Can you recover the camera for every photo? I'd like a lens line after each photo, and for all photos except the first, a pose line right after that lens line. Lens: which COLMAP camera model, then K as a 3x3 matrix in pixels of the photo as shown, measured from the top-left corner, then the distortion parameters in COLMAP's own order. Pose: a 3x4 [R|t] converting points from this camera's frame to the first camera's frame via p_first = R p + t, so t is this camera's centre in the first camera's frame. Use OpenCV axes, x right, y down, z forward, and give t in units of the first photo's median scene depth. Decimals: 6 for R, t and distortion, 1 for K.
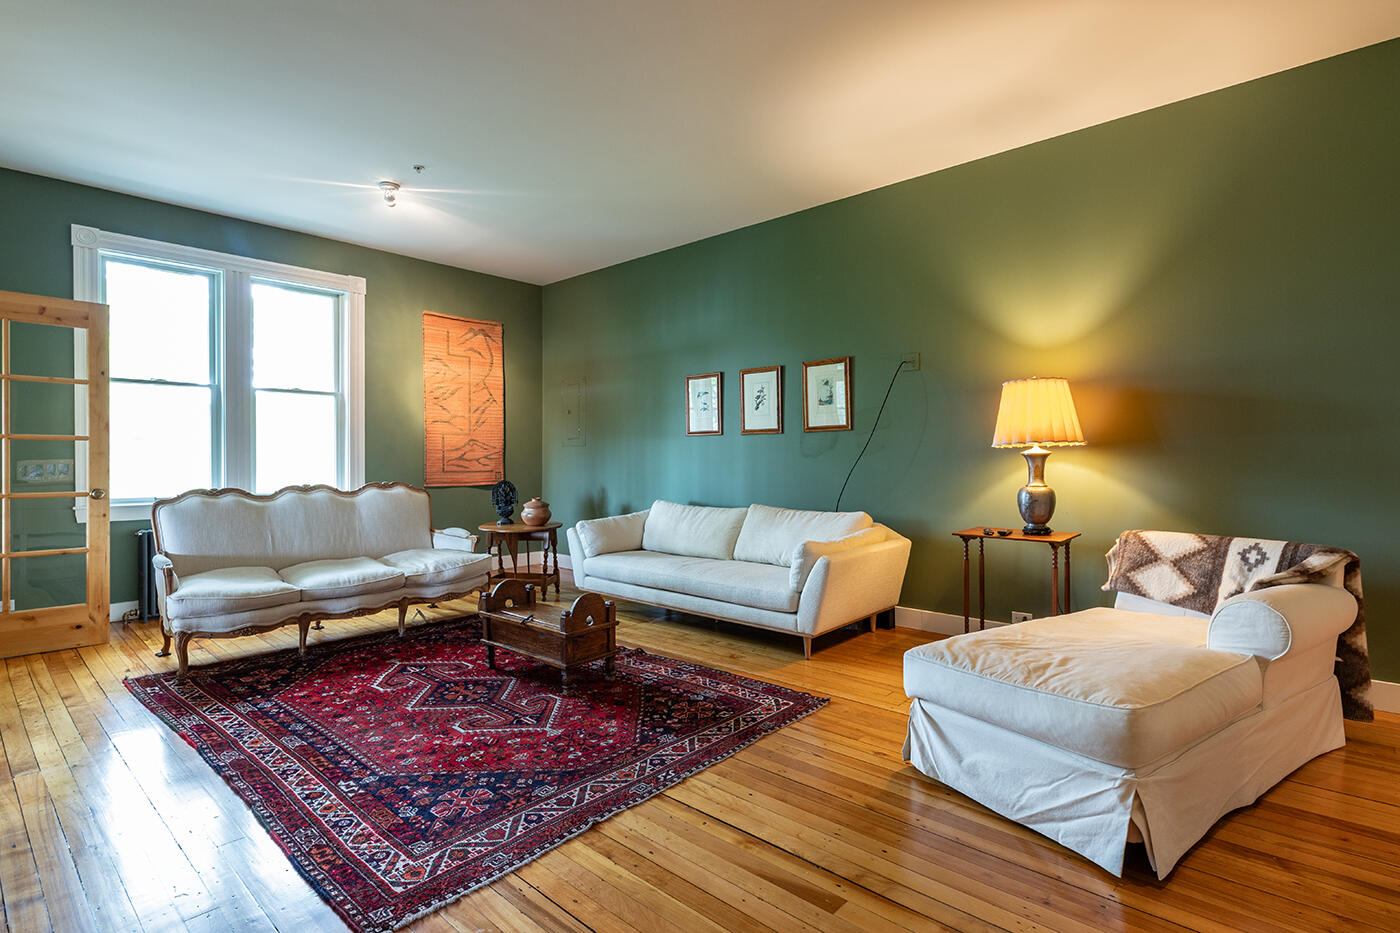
lens RADIAL K [[683.8, 0, 700.0], [0, 683.8, 466.5], [0, 0, 1]] dist [-0.001073, 0.000613]
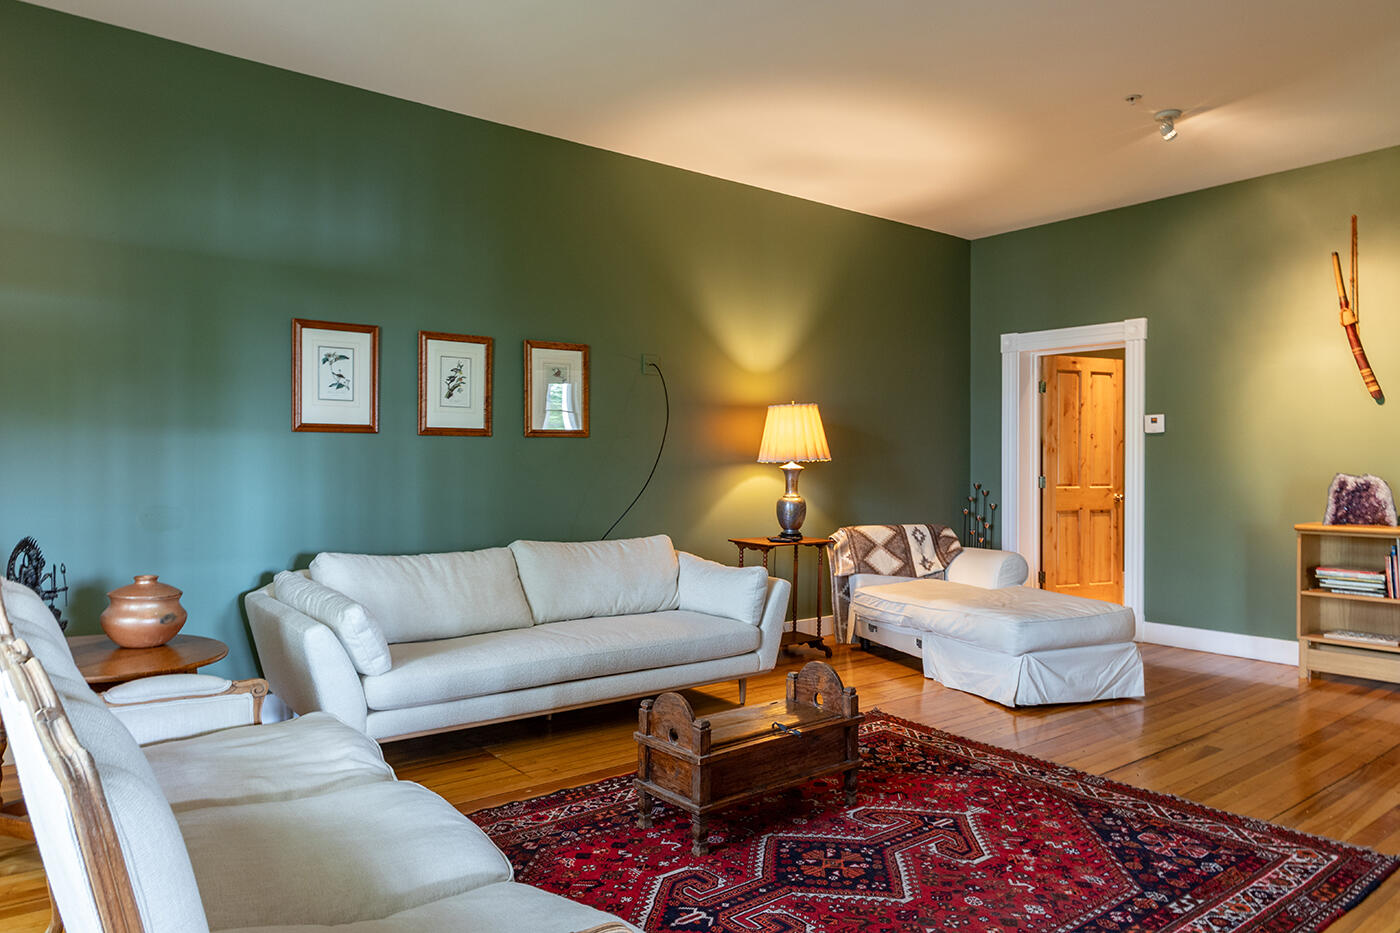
lens RADIAL K [[938.1, 0, 700.0], [0, 938.1, 466.5], [0, 0, 1]] dist [-0.000156, -0.004883]
pose [[0.167693, 0.000886, 0.985839, -1.293557], [0.009338, 0.999953, -0.002487, -0.023276], [-0.985795, 0.009623, 0.167677, 1.063436]]
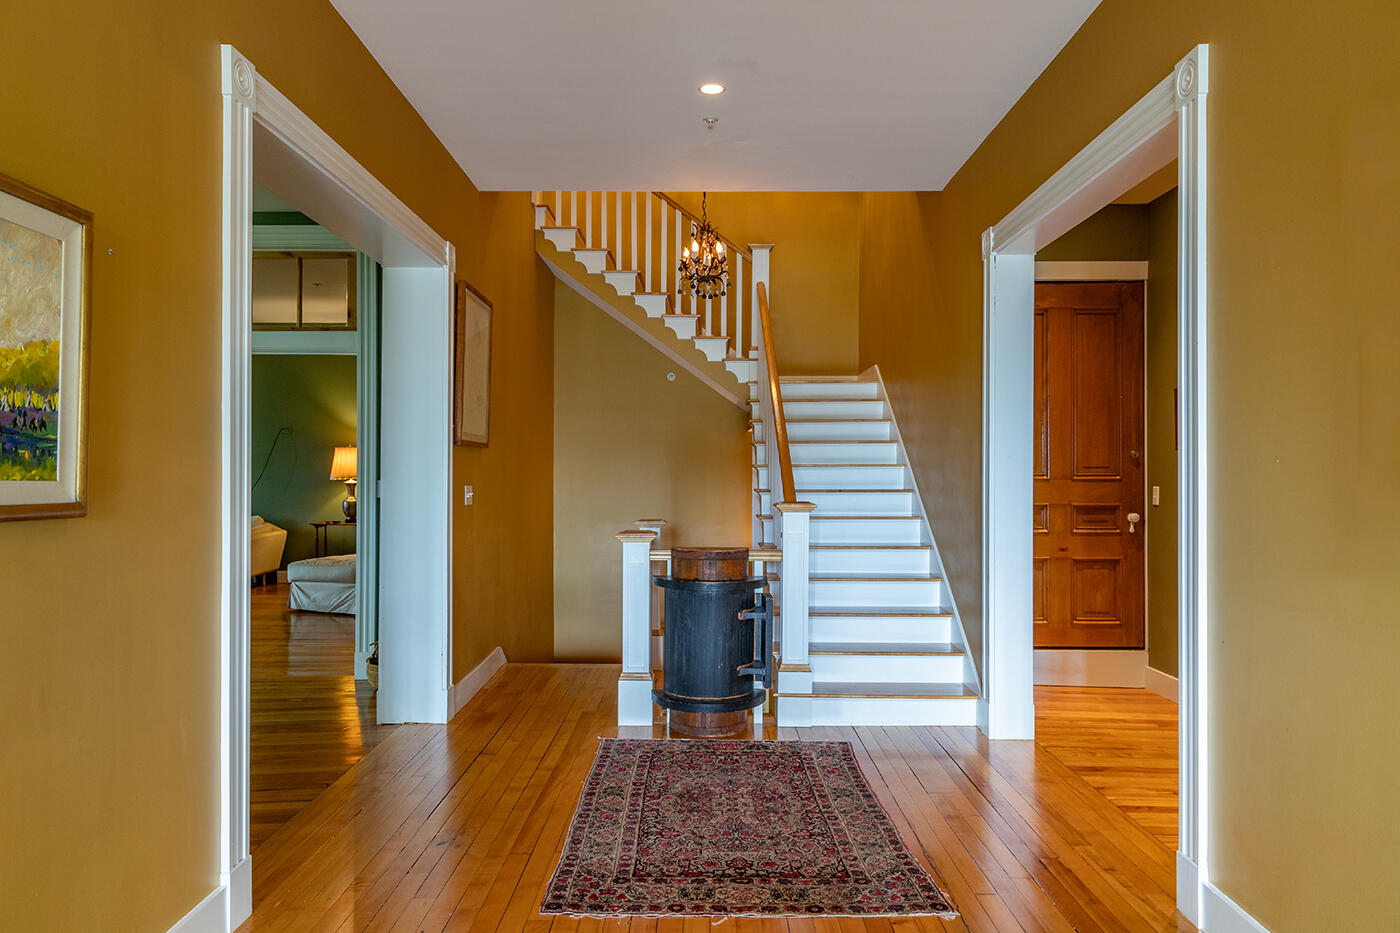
lens RADIAL K [[938.1, 0, 700.0], [0, 938.1, 466.5], [0, 0, 1]] dist [-0.000156, -0.004883]
pose [[0.743066, 0.007853, 0.669172, -0.726958], [0.002603, 0.999890, -0.014625, -0.029052], [-0.669213, 0.012609, 0.742964, -2.117857]]
